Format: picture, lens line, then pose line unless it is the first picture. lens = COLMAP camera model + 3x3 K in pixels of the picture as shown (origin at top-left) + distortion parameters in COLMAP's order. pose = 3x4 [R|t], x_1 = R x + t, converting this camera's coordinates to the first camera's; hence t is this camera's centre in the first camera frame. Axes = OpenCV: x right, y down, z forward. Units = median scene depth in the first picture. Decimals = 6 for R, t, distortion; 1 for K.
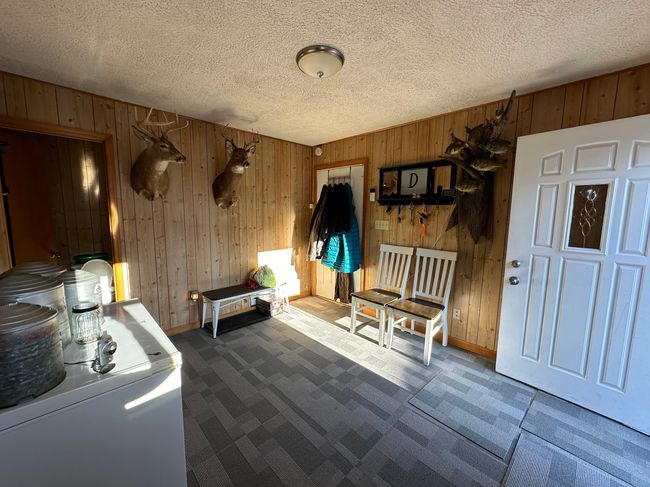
lens RADIAL K [[259.3, 0, 324.8], [0, 259.3, 243.3], [0, 0, 1]] dist [0.001331, -0.000783]
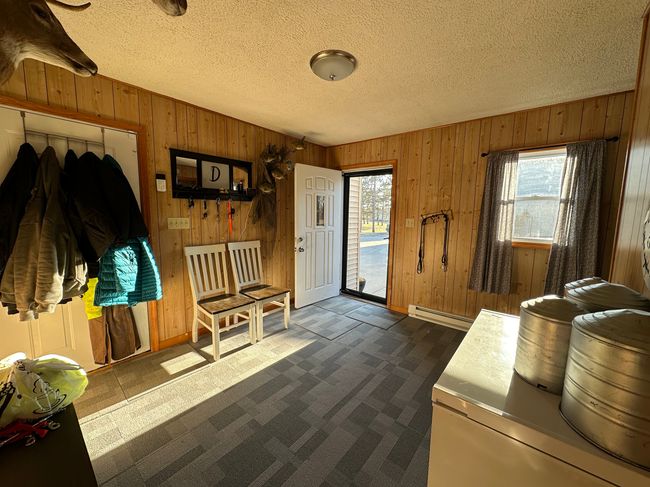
lens RADIAL K [[259.3, 0, 325.8], [0, 259.3, 242.3], [0, 0, 1]] dist [0.001331, -0.000783]
pose [[-0.099096, -0.127755, 0.986843, -0.690232], [0.106472, 0.984670, 0.138165, -0.085540], [-0.989365, 0.118763, -0.083975, 0.724319]]
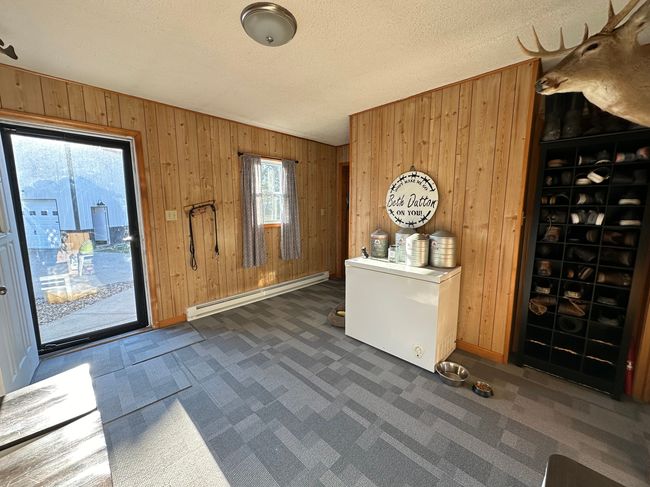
lens RADIAL K [[259.3, 0, 325.8], [0, 259.3, 243.1], [0, 0, 1]] dist [0.001331, -0.000783]
pose [[-0.999779, -0.009059, -0.018954, -0.121370], [-0.013660, 0.965803, 0.258919, -0.130448], [0.015961, 0.259121, -0.965713, 1.228752]]
